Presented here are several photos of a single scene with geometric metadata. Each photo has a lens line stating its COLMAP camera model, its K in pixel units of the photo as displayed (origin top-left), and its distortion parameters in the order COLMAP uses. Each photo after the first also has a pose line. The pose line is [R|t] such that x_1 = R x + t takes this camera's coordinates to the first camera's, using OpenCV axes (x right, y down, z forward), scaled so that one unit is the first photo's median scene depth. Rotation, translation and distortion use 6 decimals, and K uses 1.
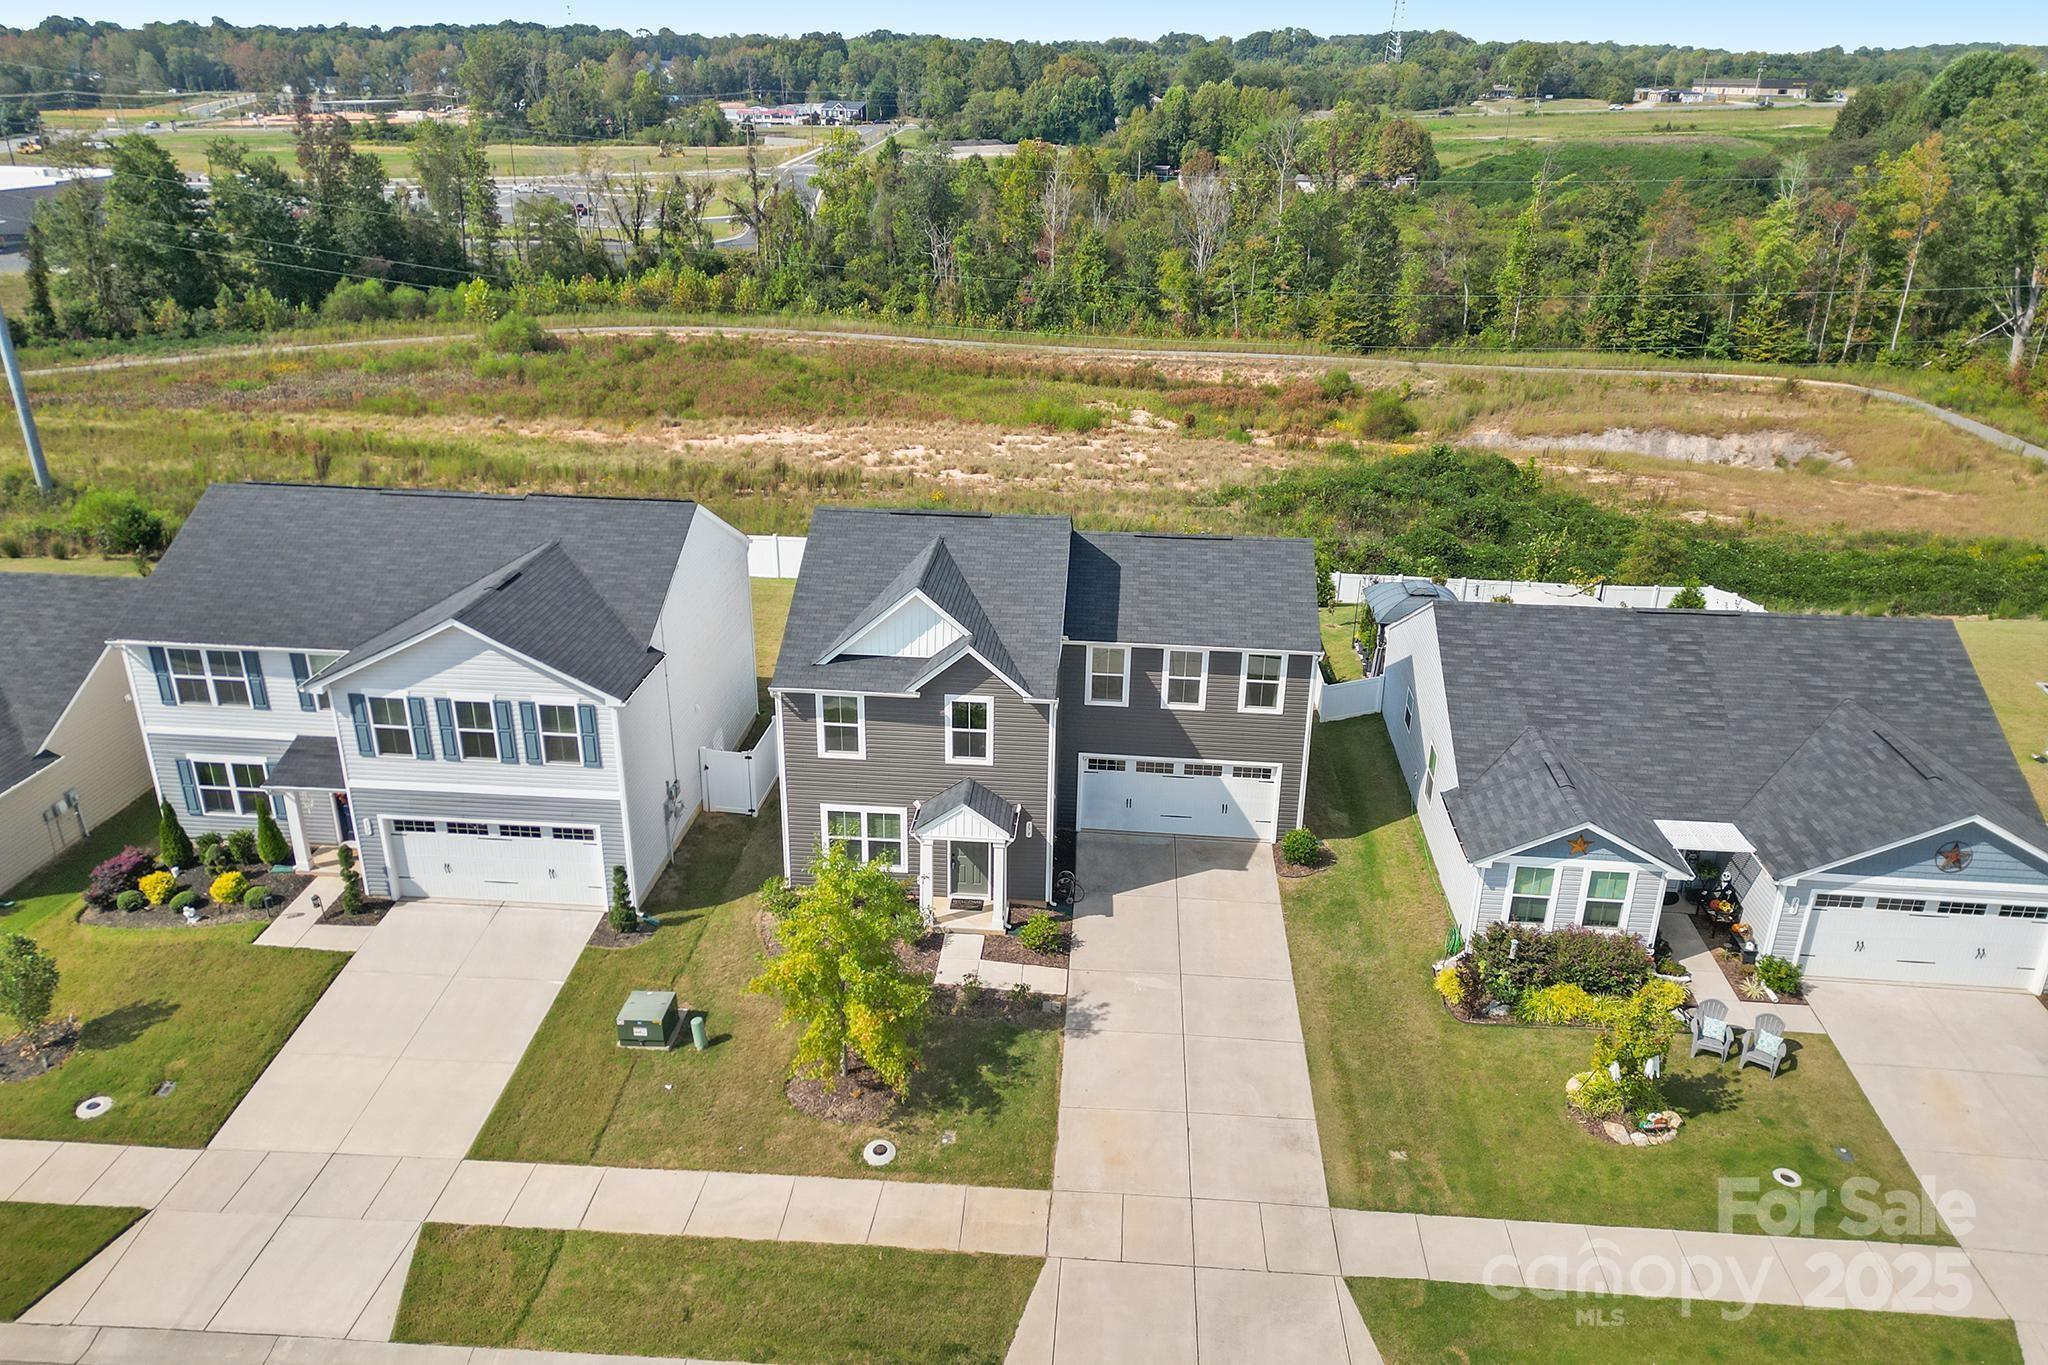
lens RADIAL K [[1463.4, 0, 1019.4], [0, 1463.4, 659.6], [0, 0, 1]] dist [0.067730, -0.081987]
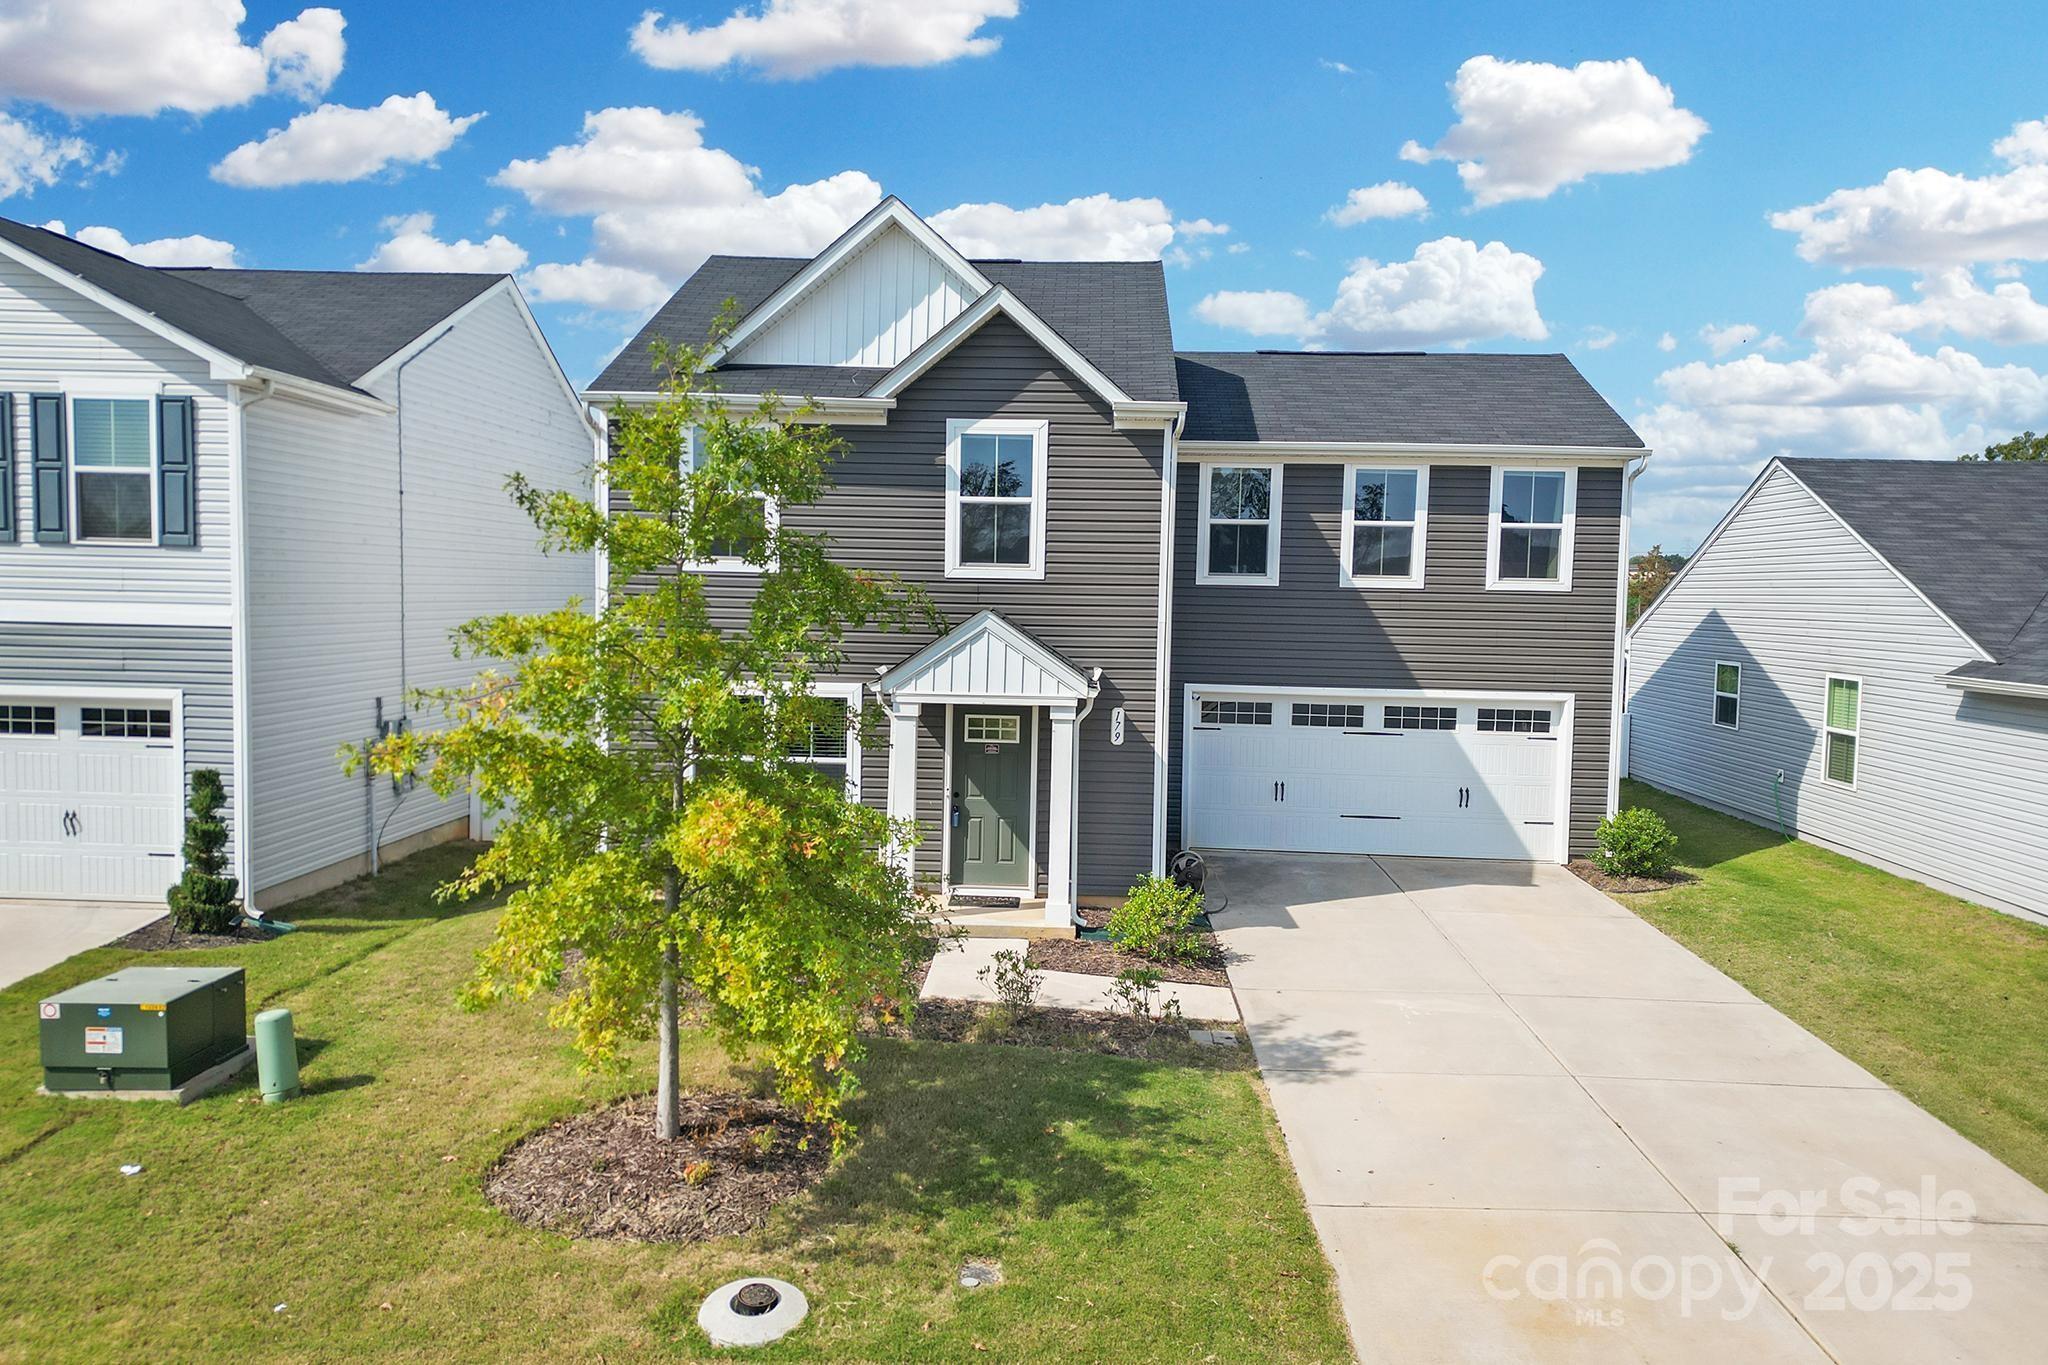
lens RADIAL K [[1463.4, 0, 1019.4], [0, 1463.4, 659.6], [0, 0, 1]] dist [0.067730, -0.081987]
pose [[0.999294, 0.006657, 0.036965, -0.043714], [0.005493, 0.947686, -0.319157, 0.250662], [-0.037156, 0.319134, 0.946981, 0.553127]]
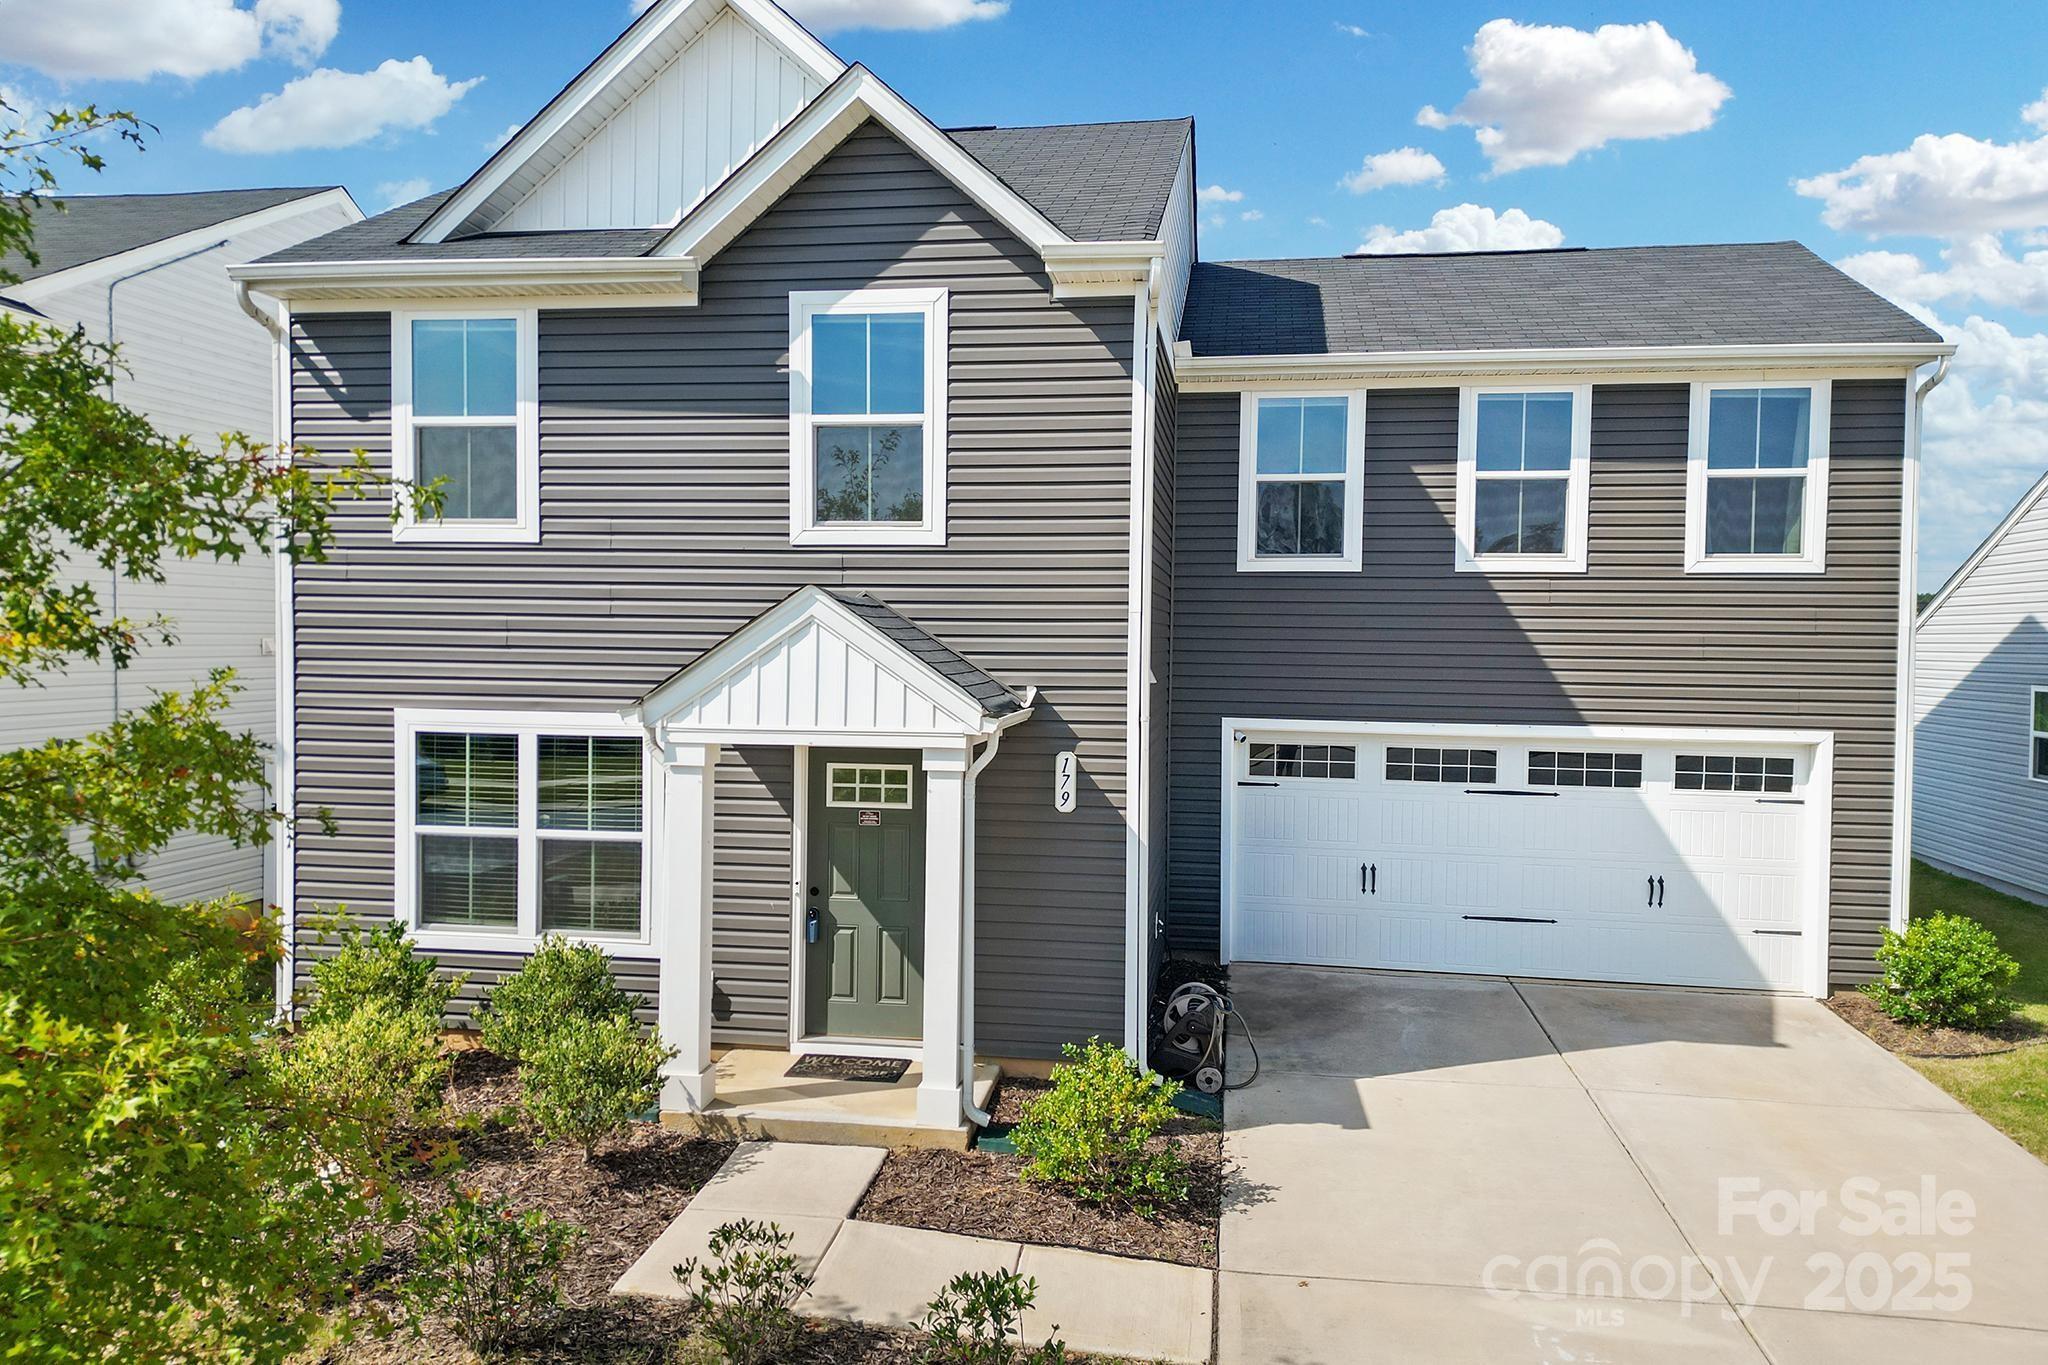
lens RADIAL K [[1463.4, 0, 1019.4], [0, 1463.4, 659.6], [0, 0, 1]] dist [0.067730, -0.081987]
pose [[0.997236, 0.000294, -0.074302, 0.019383], [-0.026373, 0.936283, -0.350254, 0.198387], [0.069465, 0.351246, 0.933703, 0.730042]]
